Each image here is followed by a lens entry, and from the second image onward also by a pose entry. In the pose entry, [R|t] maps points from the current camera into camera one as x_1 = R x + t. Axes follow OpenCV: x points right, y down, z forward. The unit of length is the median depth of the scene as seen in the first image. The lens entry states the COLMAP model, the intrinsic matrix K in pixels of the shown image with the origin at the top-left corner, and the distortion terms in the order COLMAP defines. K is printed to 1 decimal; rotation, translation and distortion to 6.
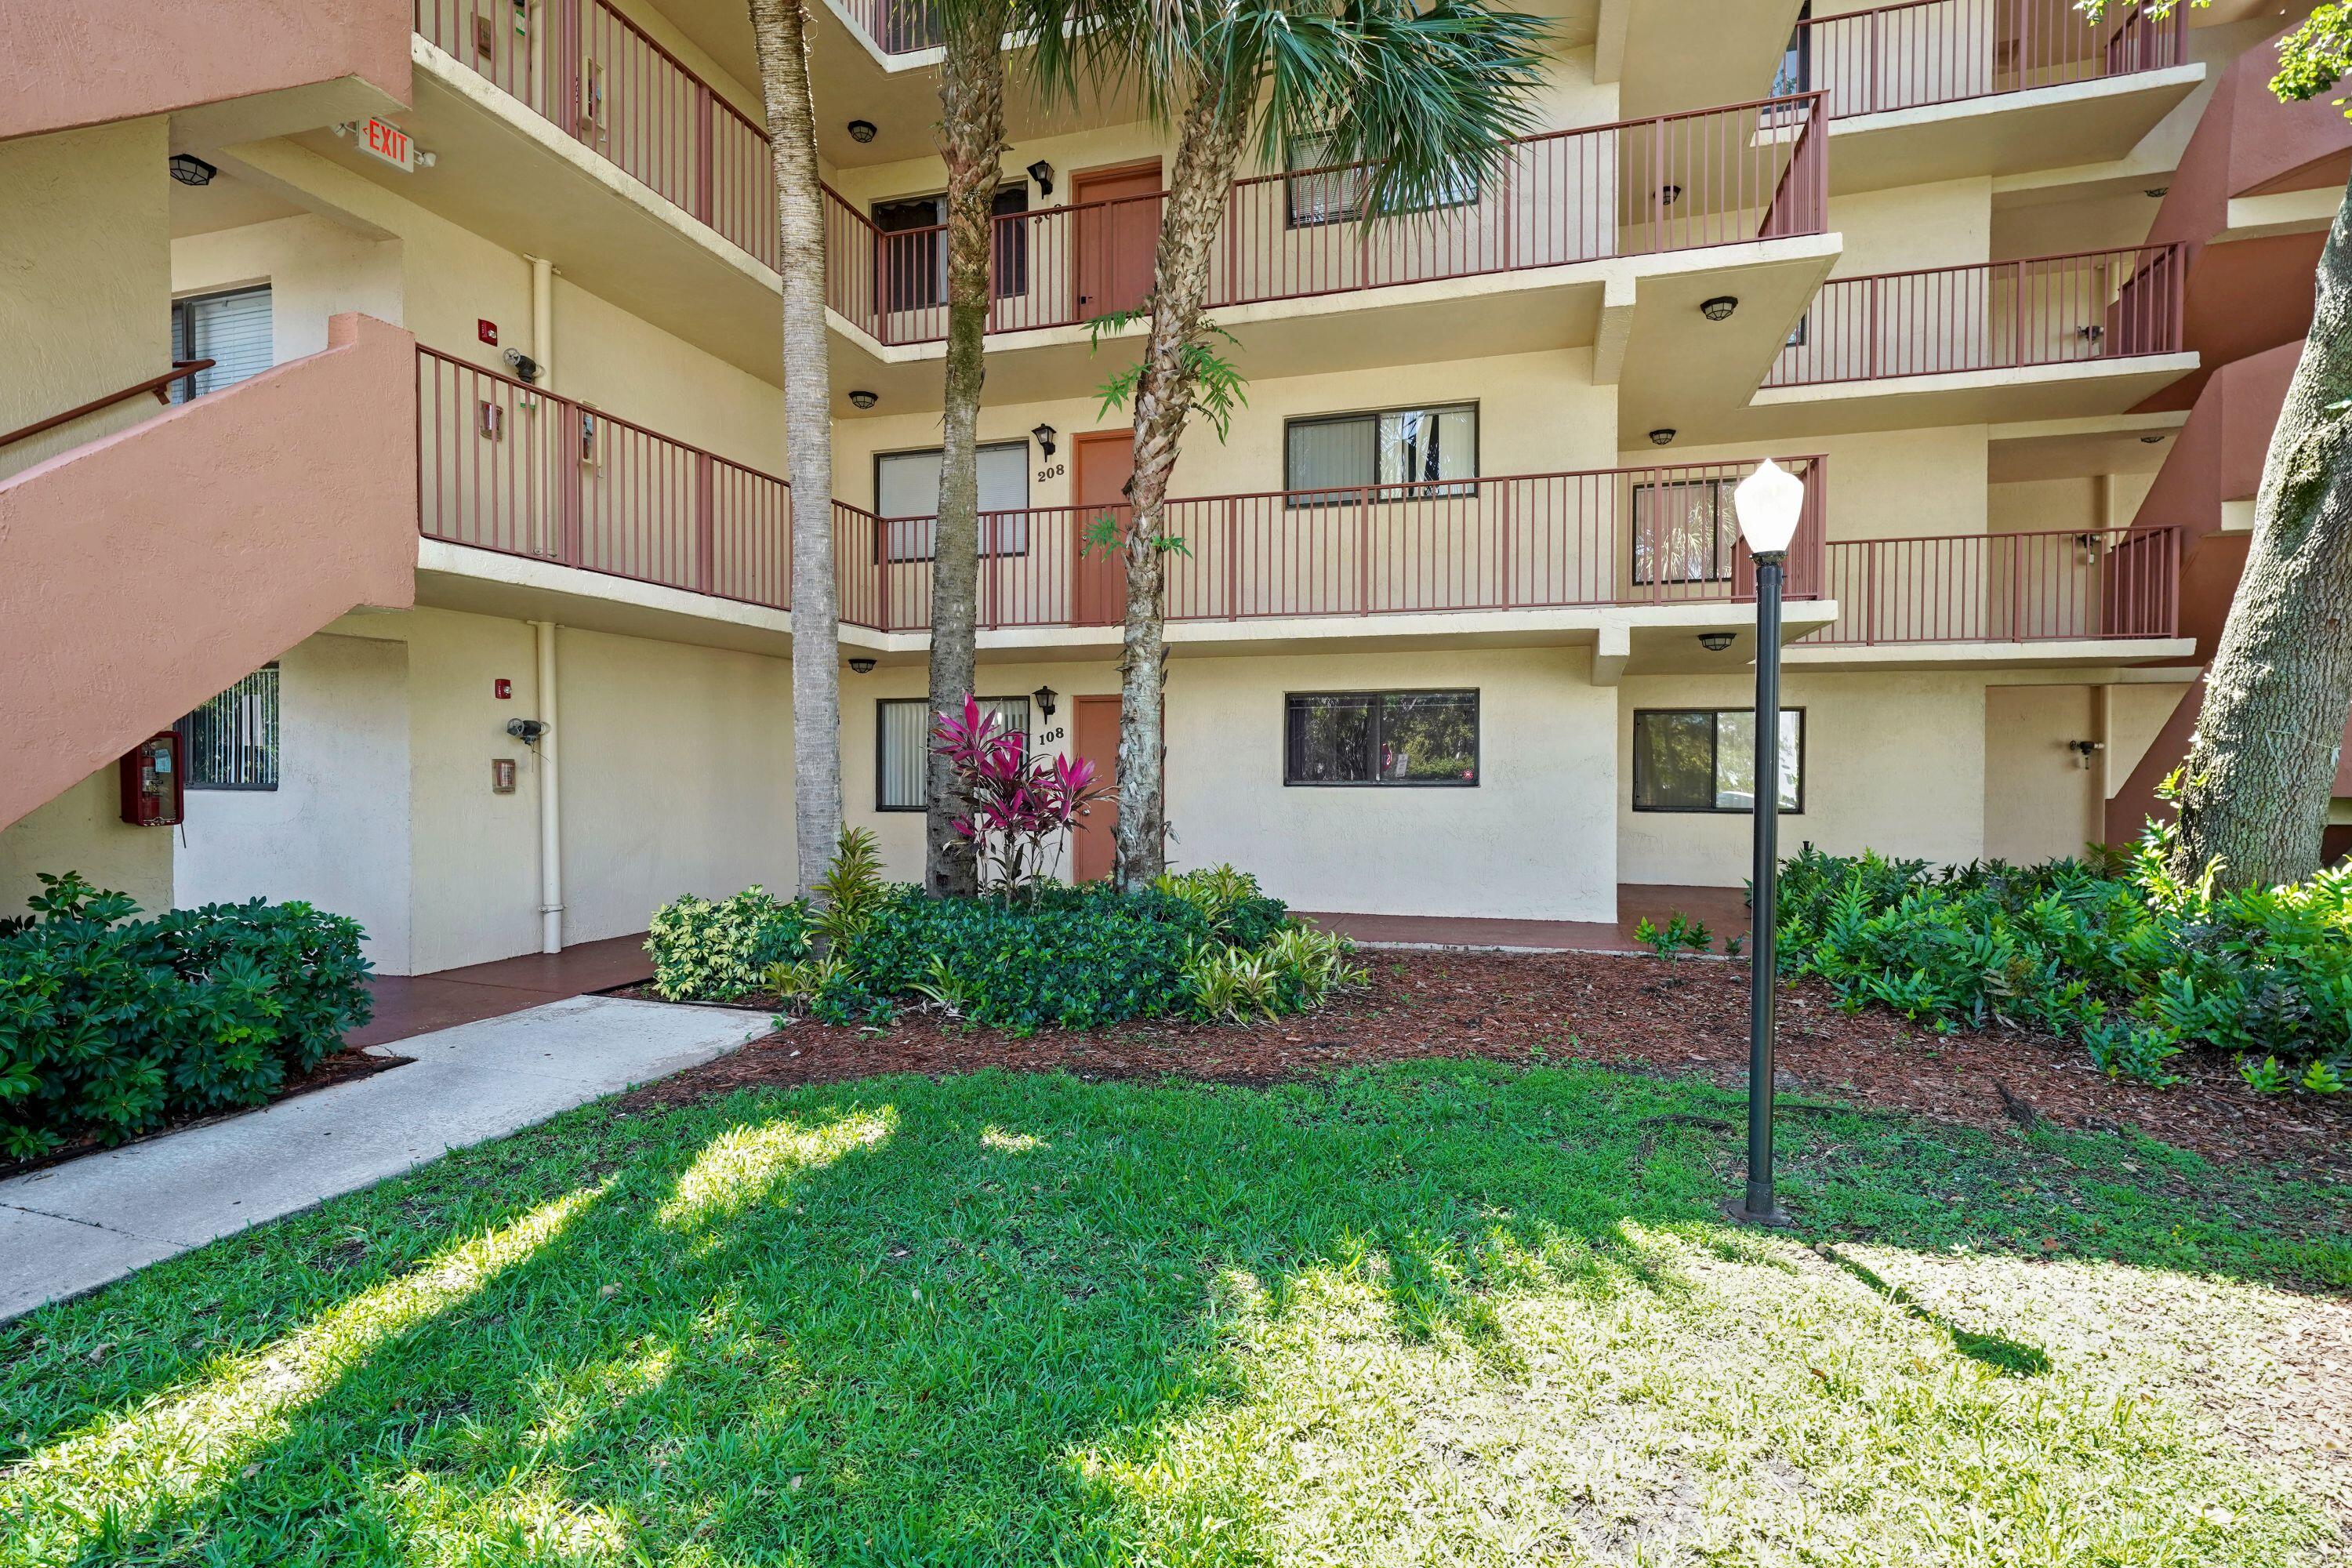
lens RADIAL K [[1142.1, 0, 1176.0], [0, 1142.1, 784.0], [0, 0, 1]] dist [0.006541, 0.000546]
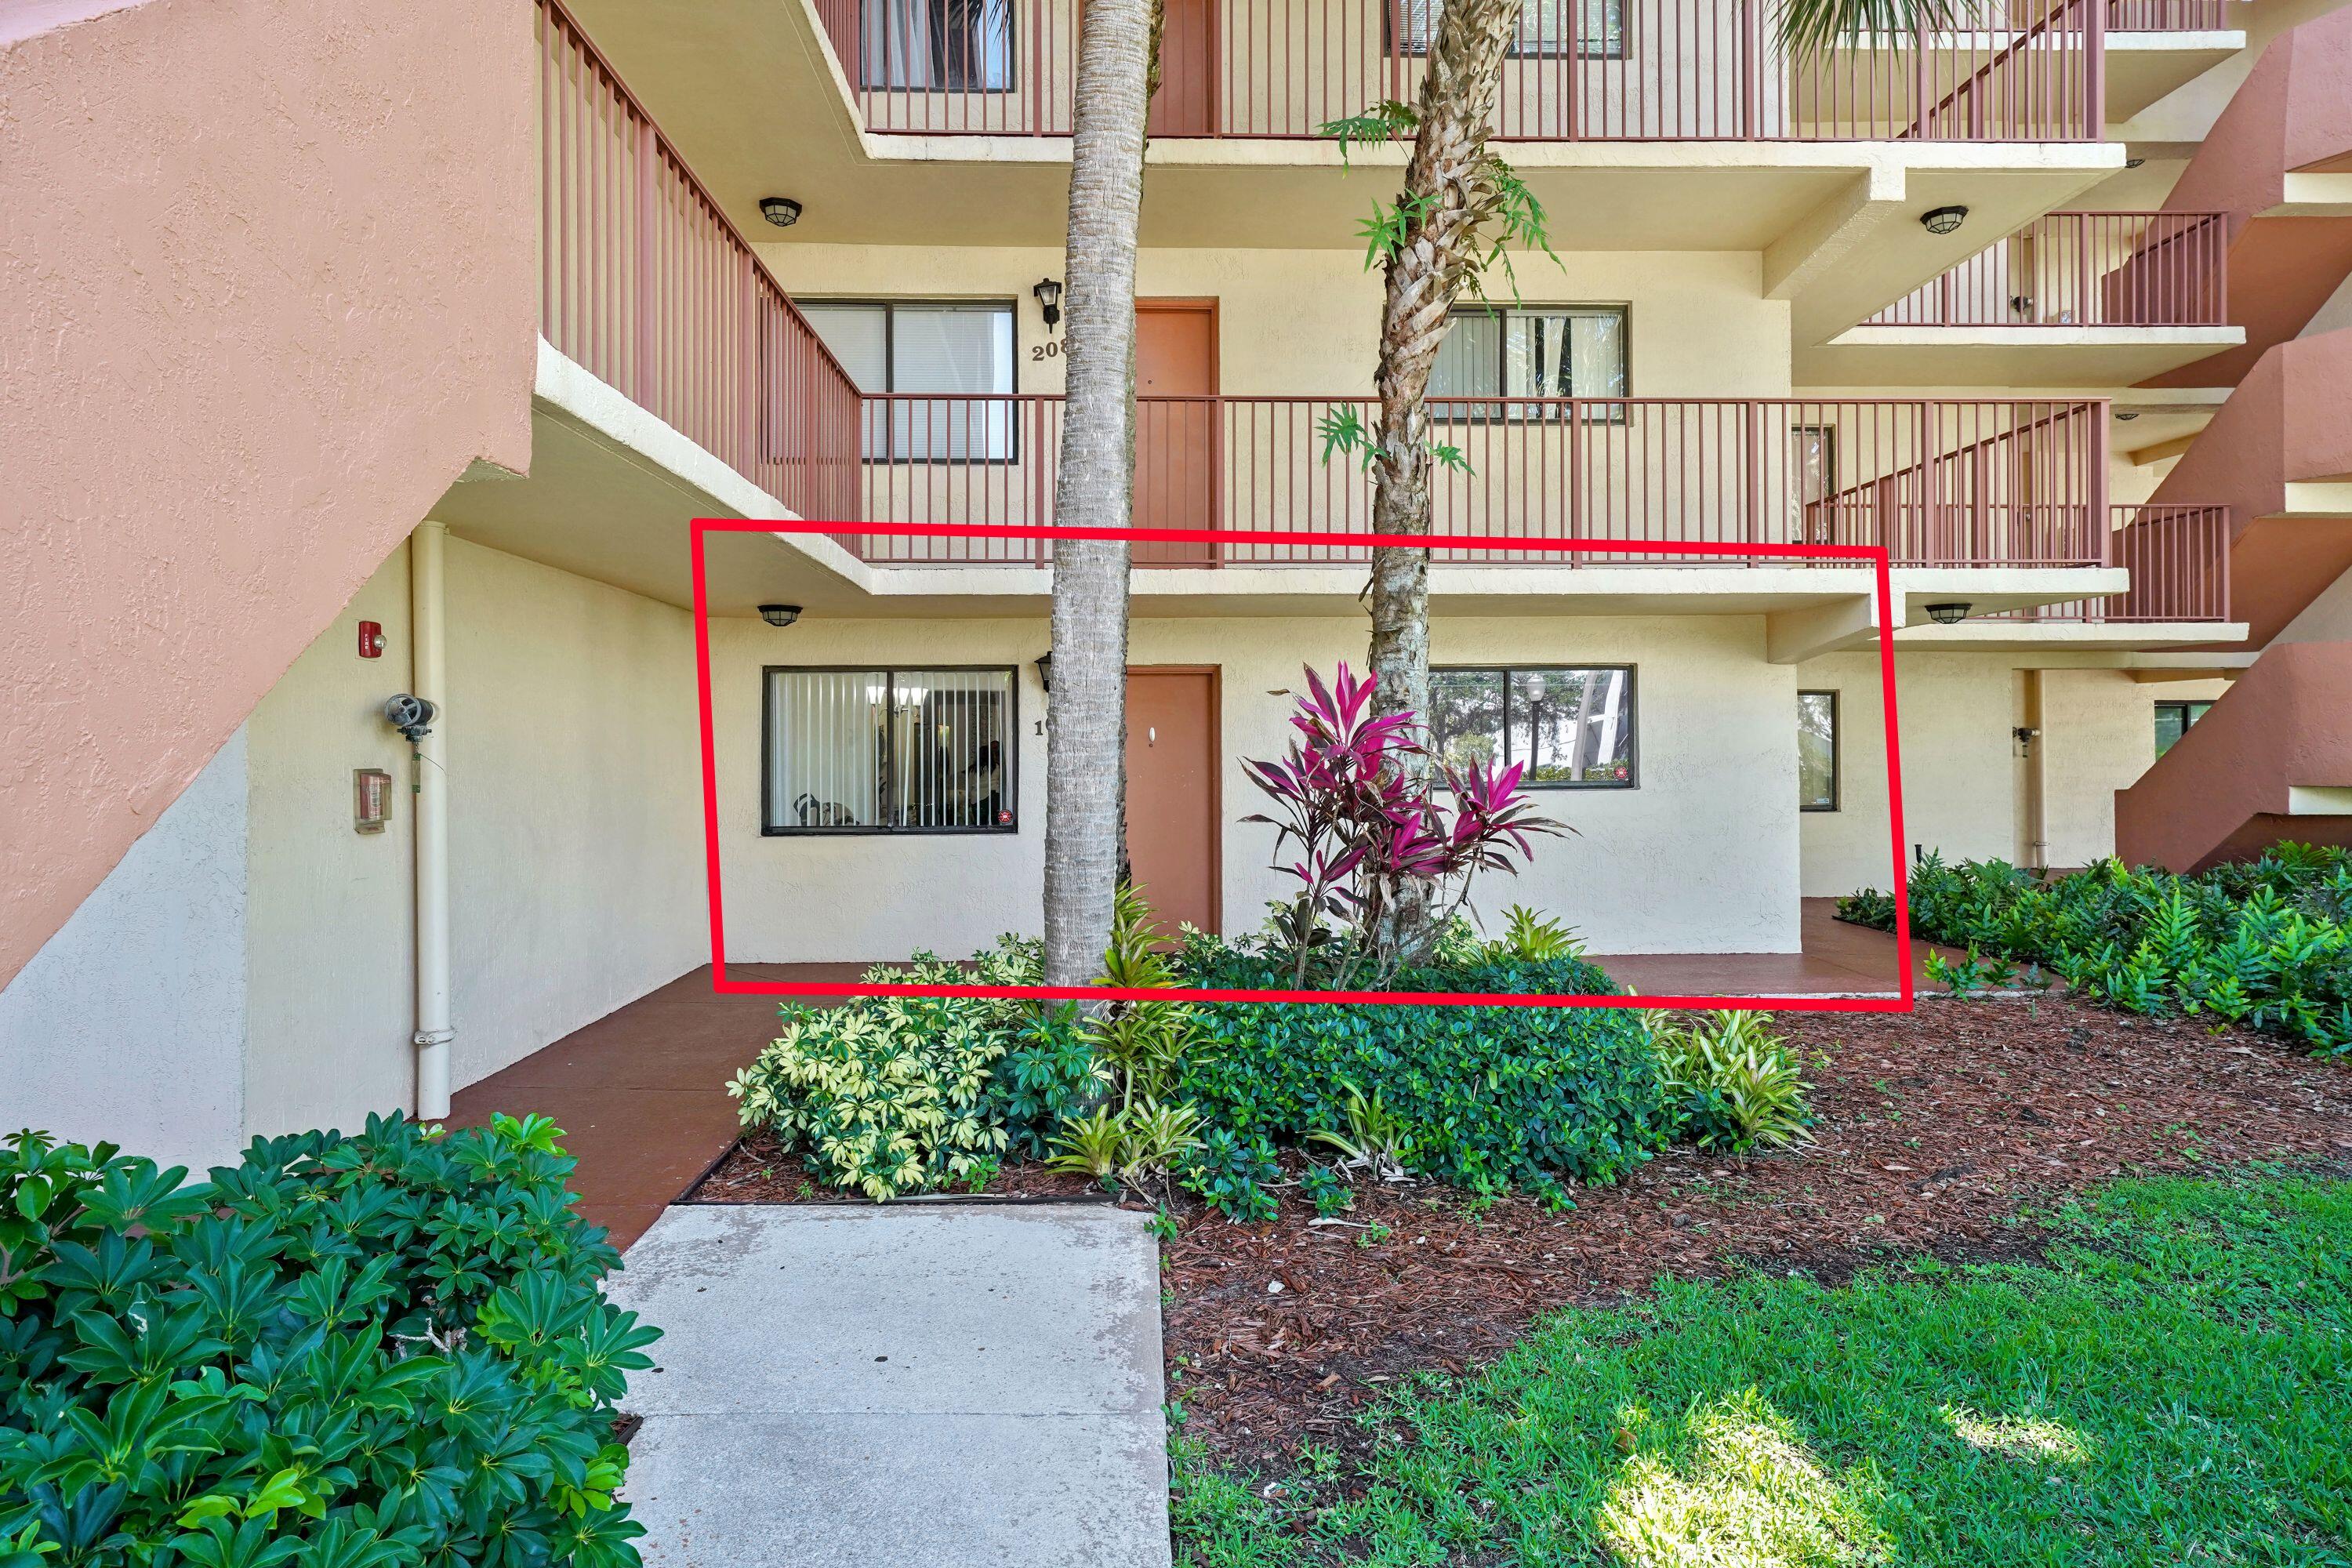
lens RADIAL K [[1362.4, 0, 1177.4], [0, 1362.4, 737.7], [0, 0, 1]] dist [0.020229, 0.000301]
pose [[0.946134, -0.002636, 0.323764, -0.344480], [0.010898, 0.999660, -0.023707, -0.013610], [-0.323592, 0.025958, 0.945841, 0.206443]]
